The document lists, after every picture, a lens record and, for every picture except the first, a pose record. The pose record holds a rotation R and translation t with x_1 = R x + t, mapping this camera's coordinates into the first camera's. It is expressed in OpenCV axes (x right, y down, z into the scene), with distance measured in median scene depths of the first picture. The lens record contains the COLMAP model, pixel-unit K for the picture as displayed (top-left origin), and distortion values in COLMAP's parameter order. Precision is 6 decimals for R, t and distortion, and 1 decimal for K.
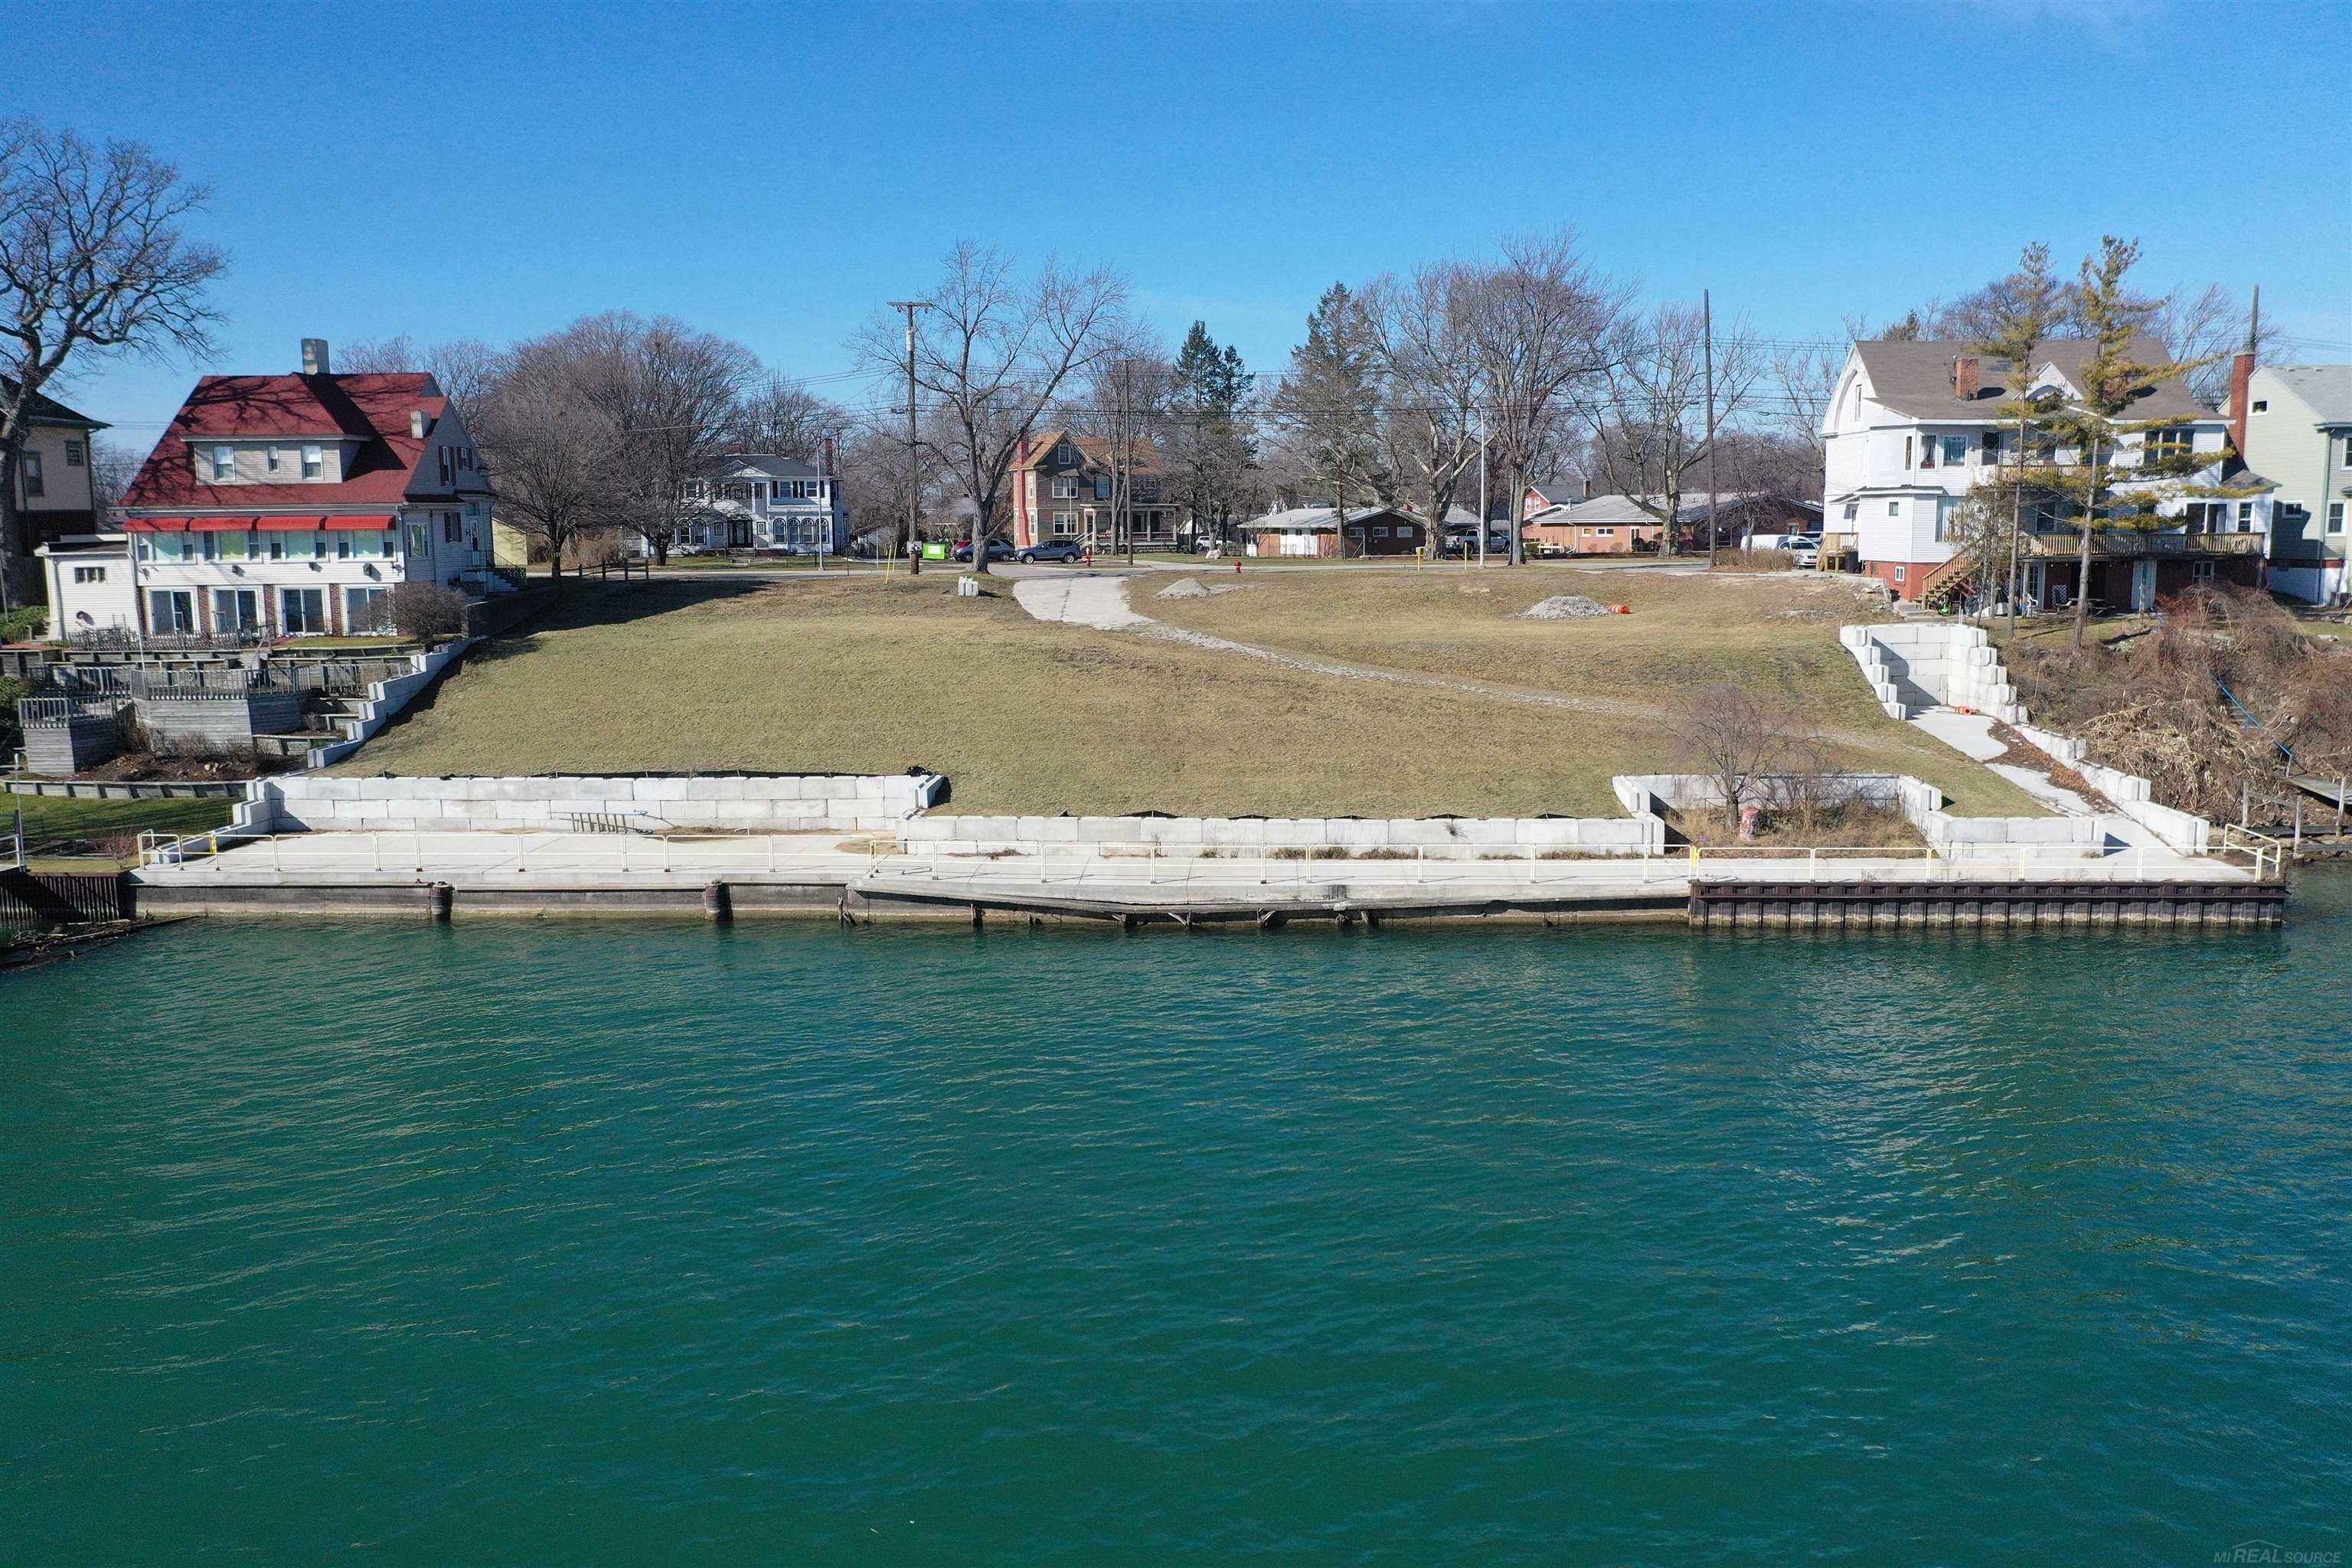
lens RADIAL K [[1849.9, 0, 1179.5], [0, 1849.9, 773.6], [0, 0, 1]] dist [-0.011177, -0.007309]
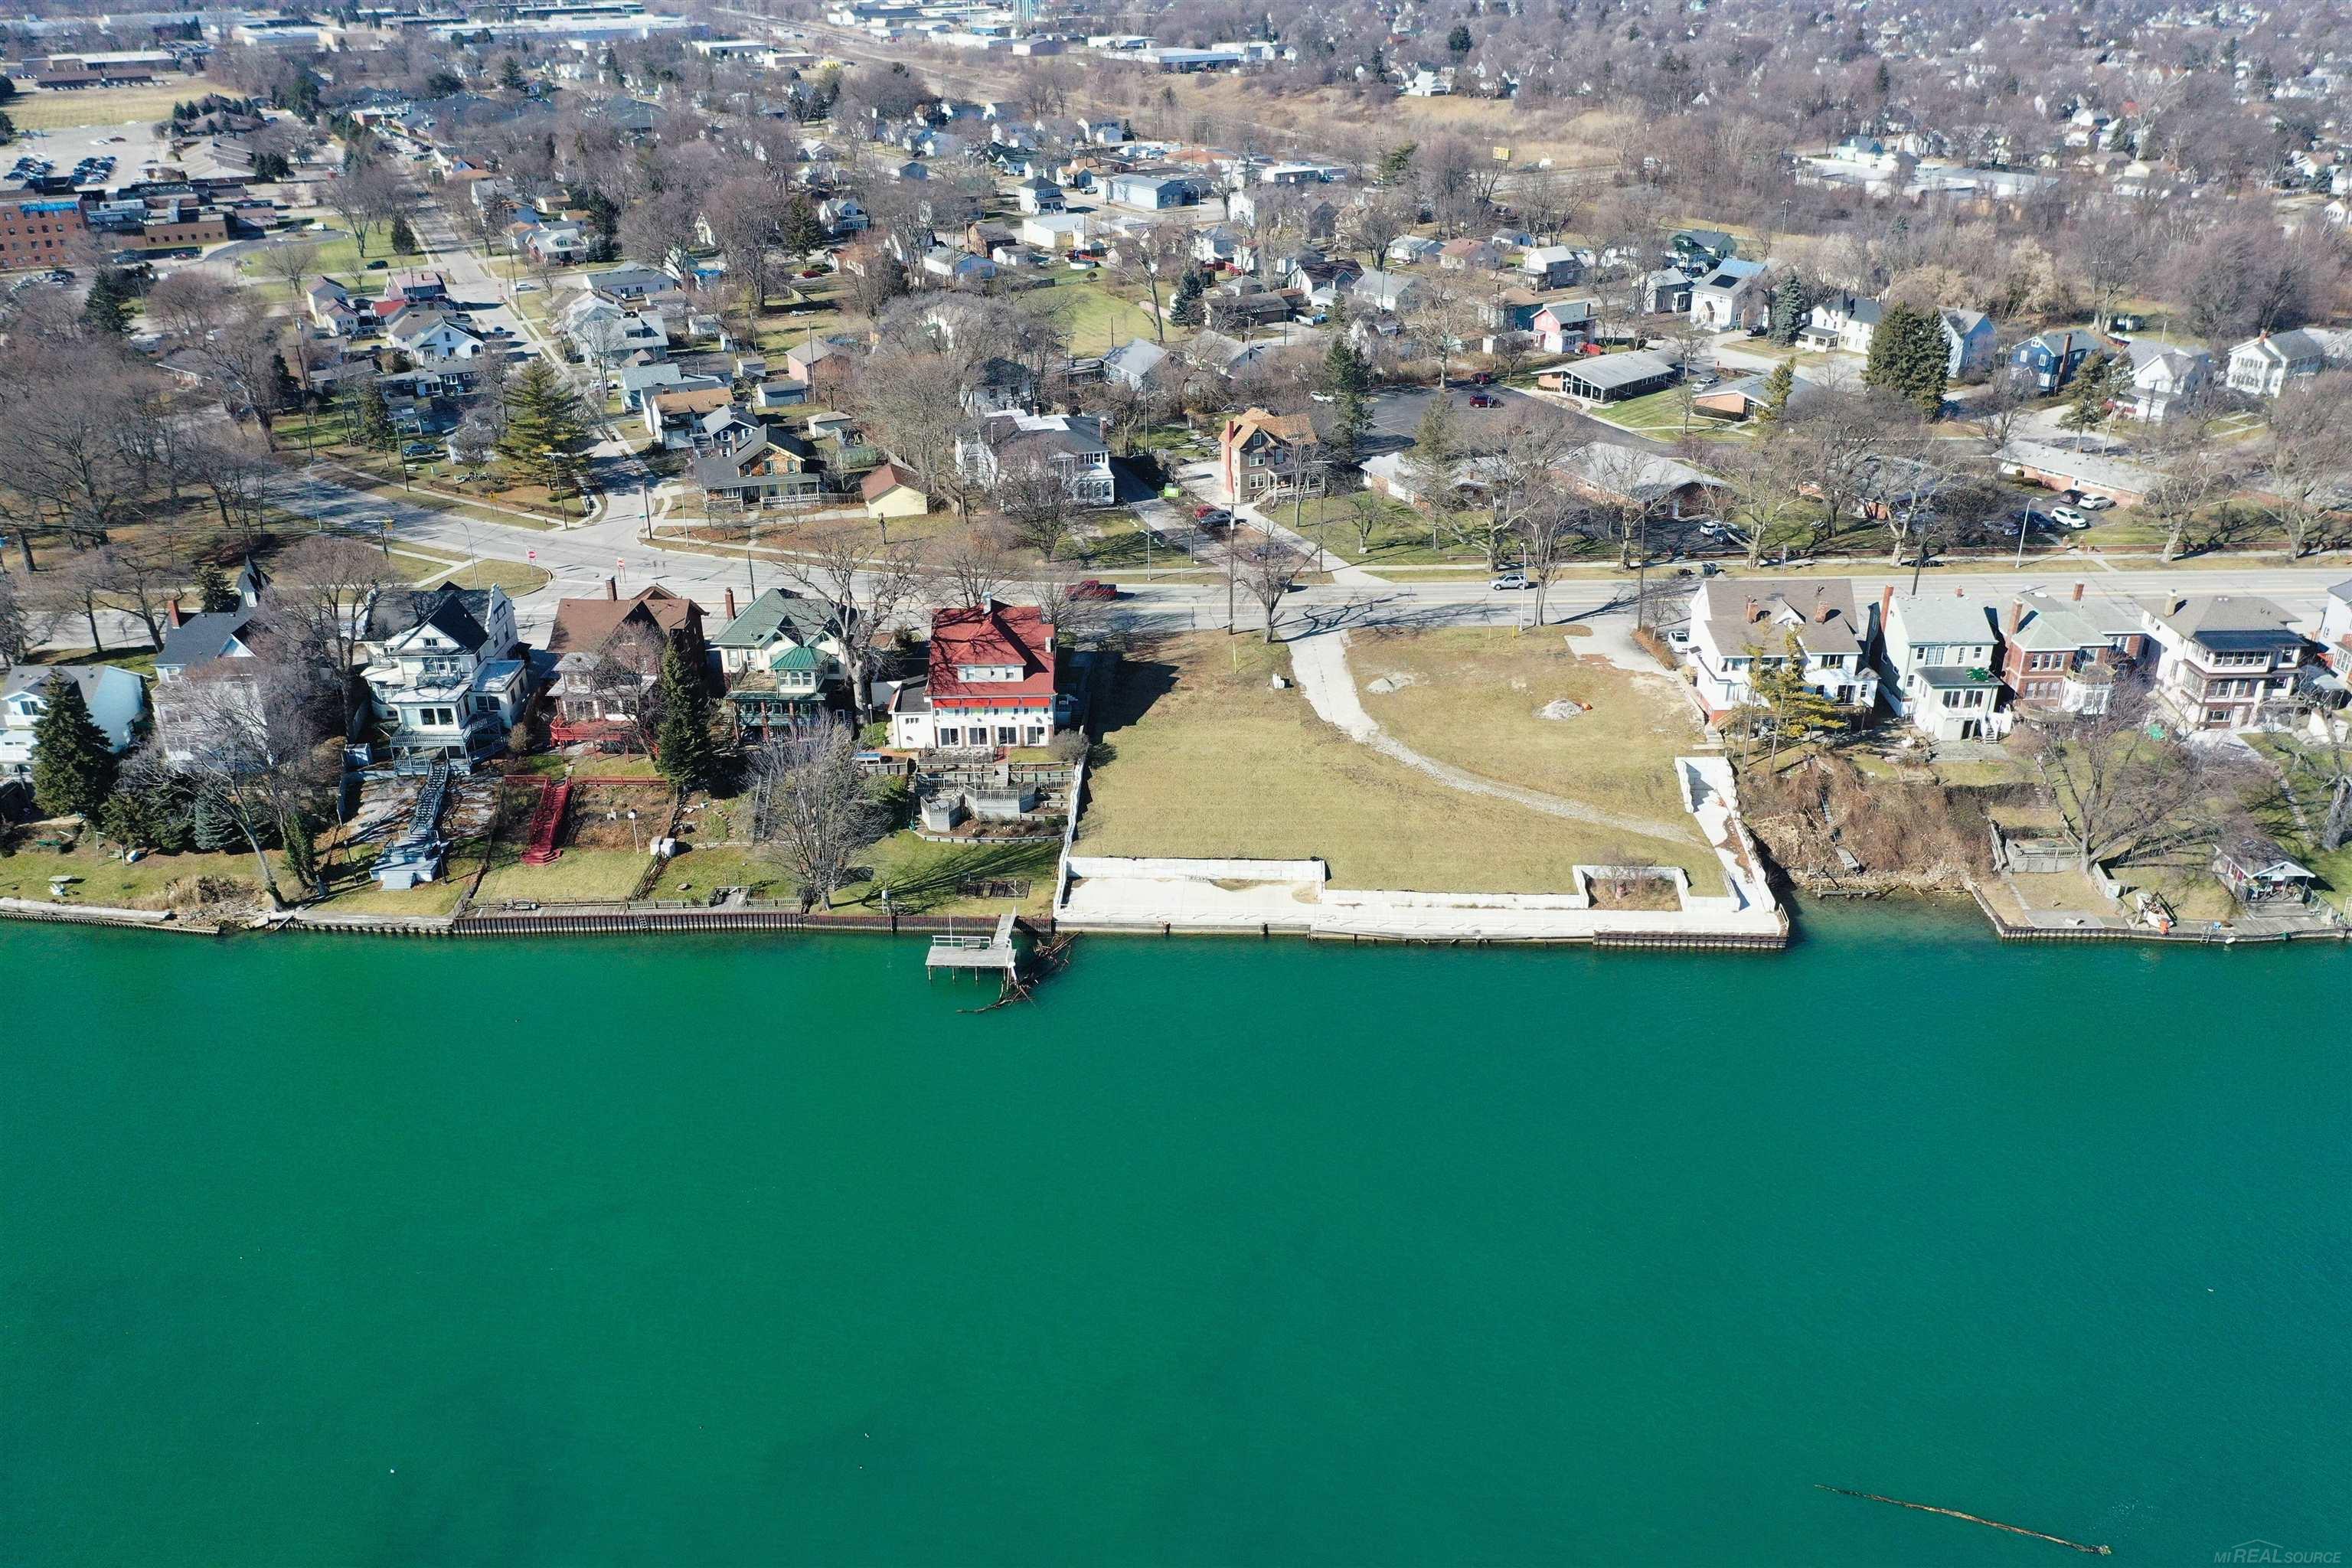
lens RADIAL K [[1849.9, 0, 1179.5], [0, 1849.9, 773.6], [0, 0, 1]] dist [-0.011177, -0.007309]
pose [[0.999941, -0.004376, 0.009969, -0.287148], [0.001249, 0.955732, 0.294237, -0.717144], [-0.010815, -0.294207, 0.955681, -1.200579]]
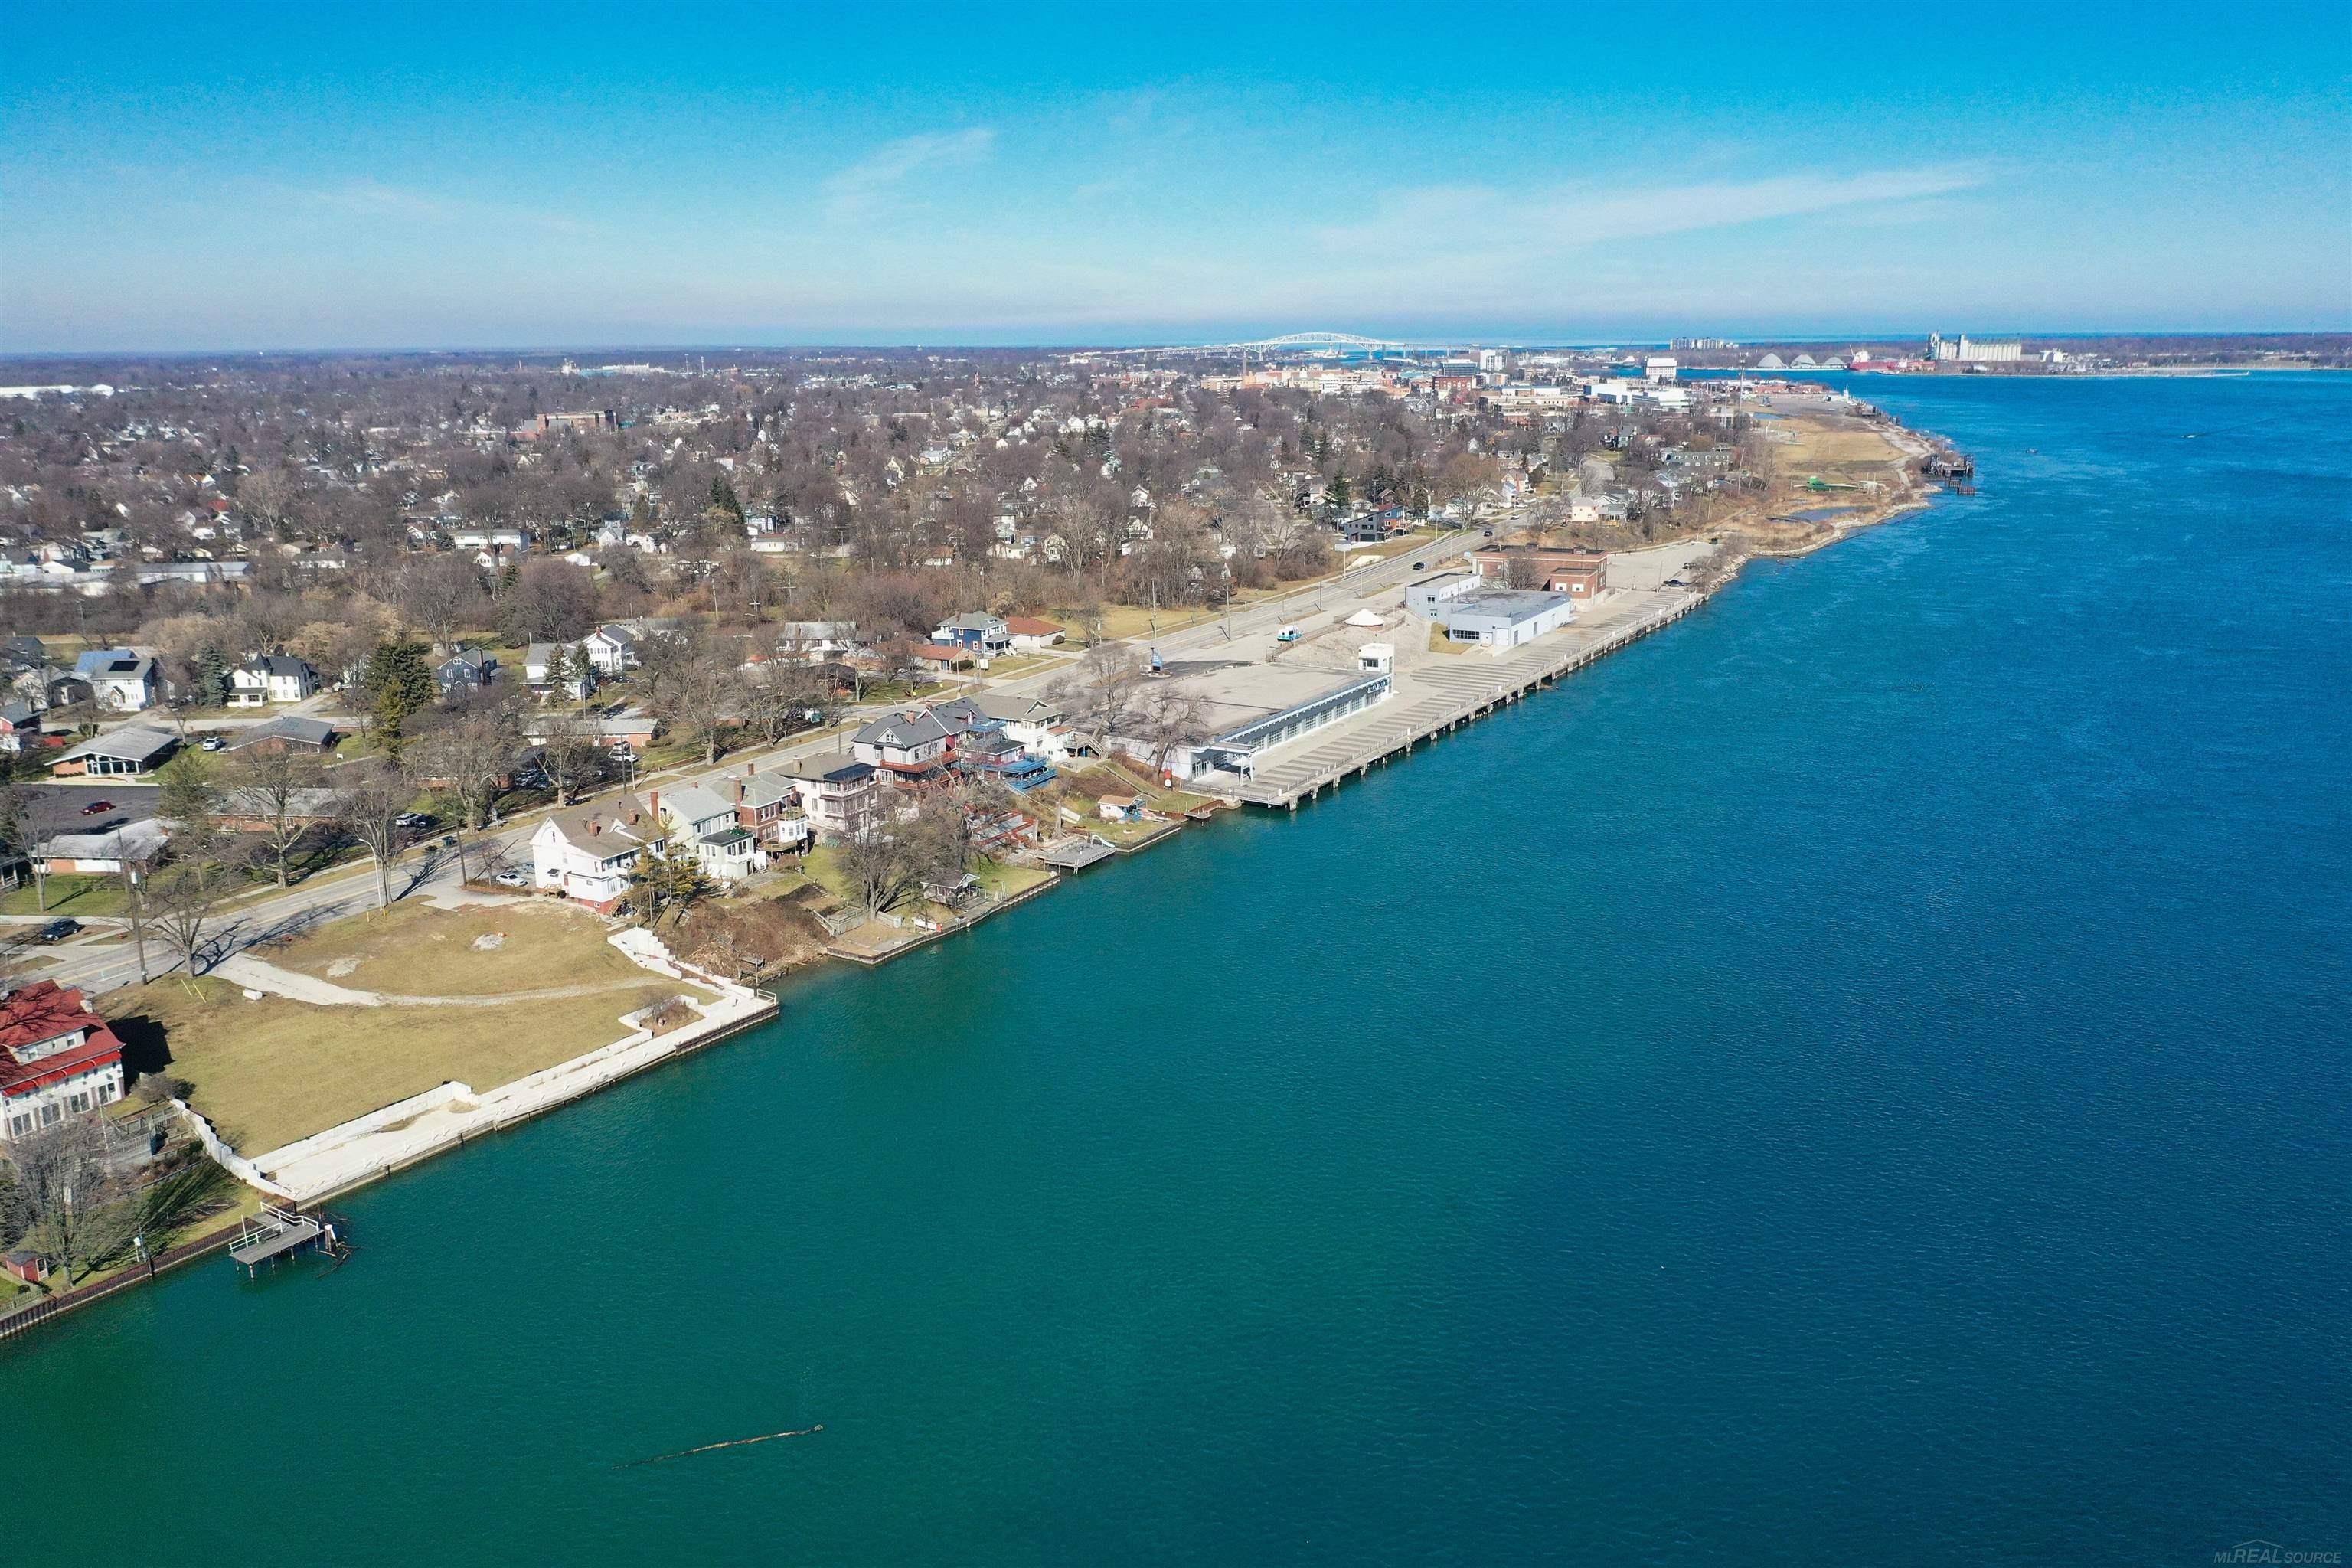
lens RADIAL K [[1849.9, 0, 1179.5], [0, 1849.9, 773.6], [0, 0, 1]] dist [-0.011177, -0.007309]
pose [[0.491451, -0.195024, 0.848788, -1.666864], [0.119329, 0.980492, 0.156194, -0.684316], [-0.862692, 0.024523, 0.505135, -1.341754]]
